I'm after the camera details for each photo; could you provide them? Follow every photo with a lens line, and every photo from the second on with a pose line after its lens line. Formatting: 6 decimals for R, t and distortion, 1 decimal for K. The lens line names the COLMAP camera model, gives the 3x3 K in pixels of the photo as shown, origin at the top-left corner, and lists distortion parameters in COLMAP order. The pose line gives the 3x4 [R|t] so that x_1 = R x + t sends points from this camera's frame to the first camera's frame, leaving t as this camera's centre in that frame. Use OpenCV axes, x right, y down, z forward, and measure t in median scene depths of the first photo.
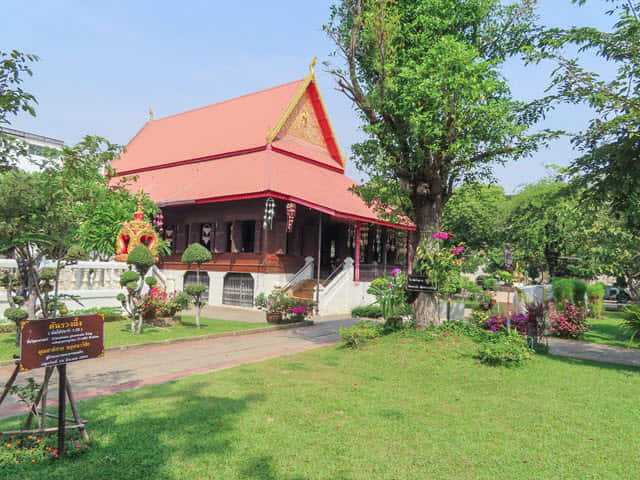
lens RADIAL K [[468.5, 0, 320.0], [0, 468.5, 240.0], [0, 0, 1]] dist [0.004268, 0.001338]
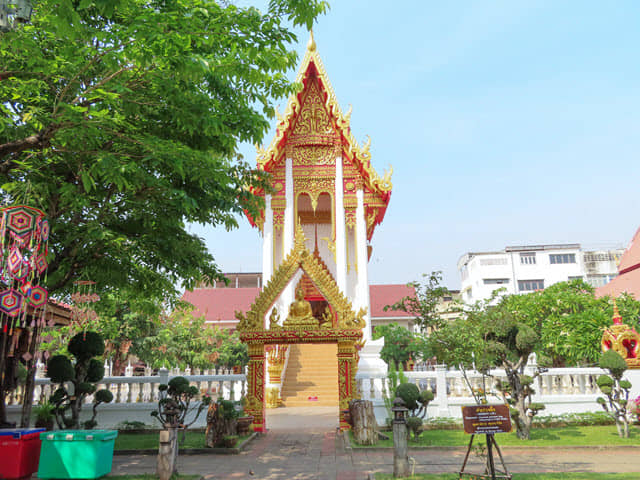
lens RADIAL K [[468.5, 0, 320.0], [0, 468.5, 240.0], [0, 0, 1]] dist [0.004268, 0.001338]
pose [[0.511149, -0.273073, -0.814958, 0.236268], [0.089358, 0.959932, -0.265604, -0.005644], [0.854834, 0.062940, 0.515070, -0.149127]]
